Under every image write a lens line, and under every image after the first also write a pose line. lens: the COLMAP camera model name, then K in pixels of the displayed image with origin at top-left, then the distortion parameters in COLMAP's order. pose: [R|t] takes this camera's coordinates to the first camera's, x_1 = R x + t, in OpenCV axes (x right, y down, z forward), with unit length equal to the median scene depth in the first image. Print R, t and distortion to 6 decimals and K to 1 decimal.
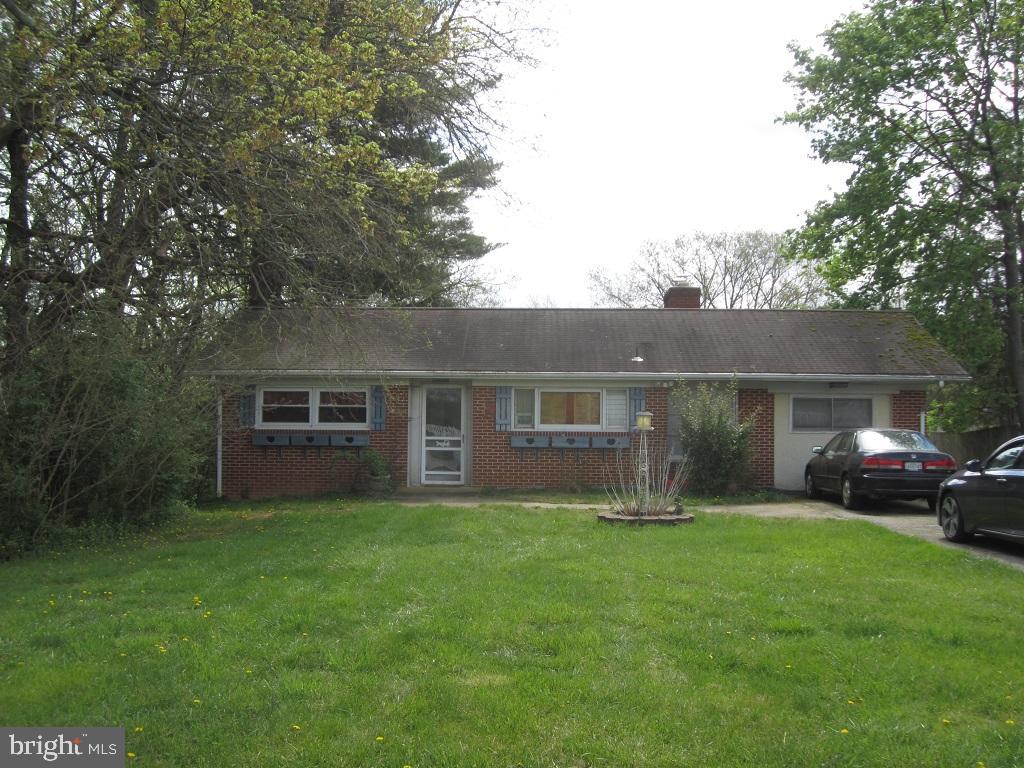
lens RADIAL K [[1141.5, 0, 512.0], [0, 1141.5, 384.0], [0, 0, 1]] dist [-0.108170, -0.015624]
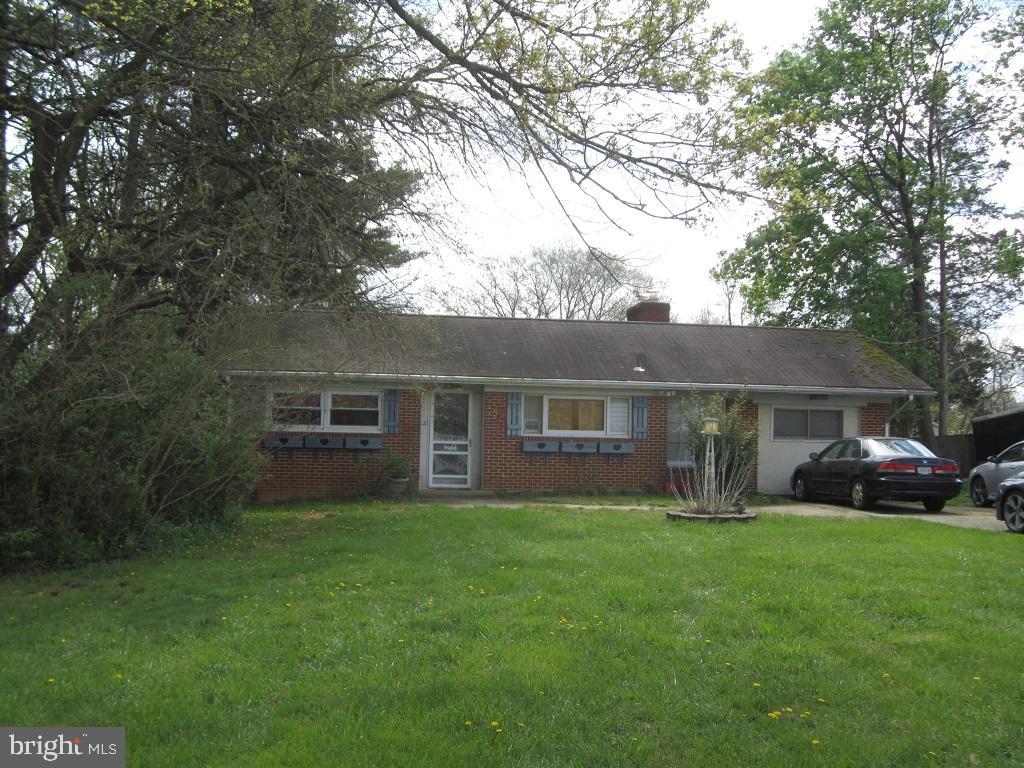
lens RADIAL K [[1141.5, 0, 512.0], [0, 1141.5, 384.0], [0, 0, 1]] dist [-0.108170, -0.015624]
pose [[0.983146, 0.020565, 0.181659, -0.196165], [-0.018528, 0.999745, -0.012904, 0.007665], [-0.181878, 0.009320, 0.983277, -0.013274]]
